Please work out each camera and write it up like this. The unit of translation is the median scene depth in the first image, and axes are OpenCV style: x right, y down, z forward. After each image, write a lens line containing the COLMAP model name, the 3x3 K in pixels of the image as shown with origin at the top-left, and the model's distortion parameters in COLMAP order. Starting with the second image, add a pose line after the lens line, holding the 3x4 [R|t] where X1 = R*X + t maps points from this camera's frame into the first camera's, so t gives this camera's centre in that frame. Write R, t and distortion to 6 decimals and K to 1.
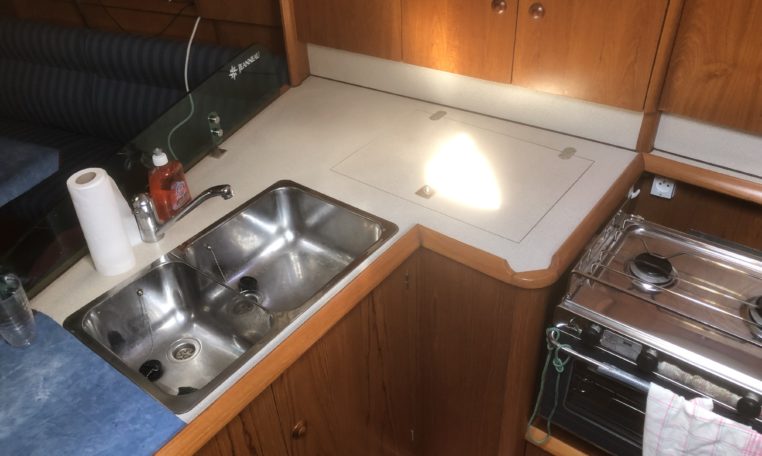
lens RADIAL K [[623.2, 0, 381.3], [0, 623.2, 230.0], [0, 0, 1]] dist [0.034636, -0.047156]
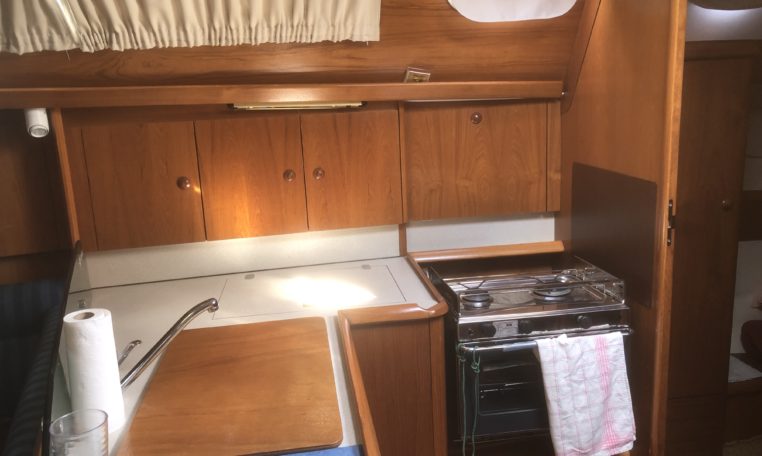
lens RADIAL K [[623.2, 0, 383.4], [0, 623.2, 225.1], [0, 0, 1]] dist [0.034636, -0.047156]
pose [[0.698873, -0.130501, 0.703239, -0.640632], [0.447751, 0.846550, -0.287876, 0.214453], [-0.557759, 0.516065, 0.650063, 0.067623]]
